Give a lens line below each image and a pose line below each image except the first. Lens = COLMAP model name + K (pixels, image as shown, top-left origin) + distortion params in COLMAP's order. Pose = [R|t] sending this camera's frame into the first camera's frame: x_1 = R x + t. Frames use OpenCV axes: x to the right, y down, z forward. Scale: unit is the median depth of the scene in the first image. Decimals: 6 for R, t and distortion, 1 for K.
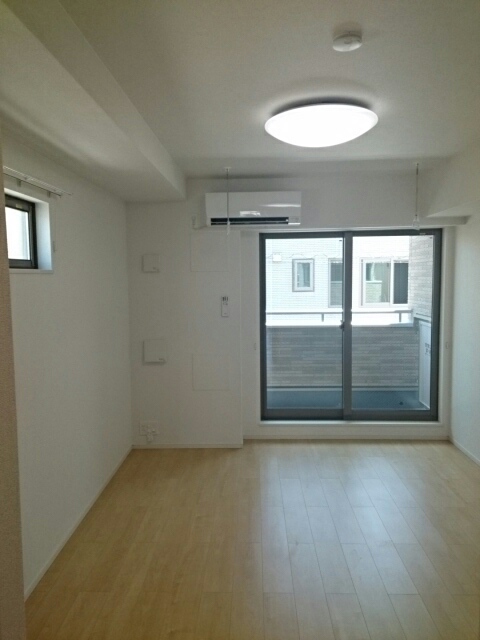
lens RADIAL K [[527.2, 0, 240.0], [0, 527.2, 320.0], [0, 0, 1]] dist [0.063154, -0.004695]
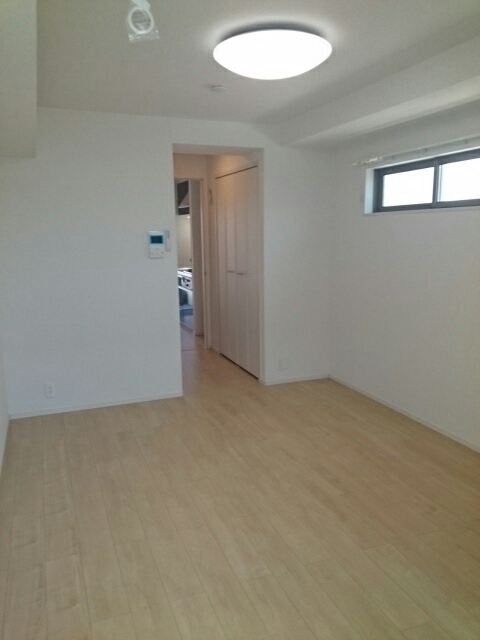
lens RADIAL K [[527.2, 0, 240.0], [0, 527.2, 320.0], [0, 0, 1]] dist [0.063154, -0.004695]
pose [[-0.924921, 0.092725, -0.368678, 0.447042], [-0.008352, 0.964608, 0.263556, -0.127698], [0.380068, 0.246848, -0.891412, 1.418102]]
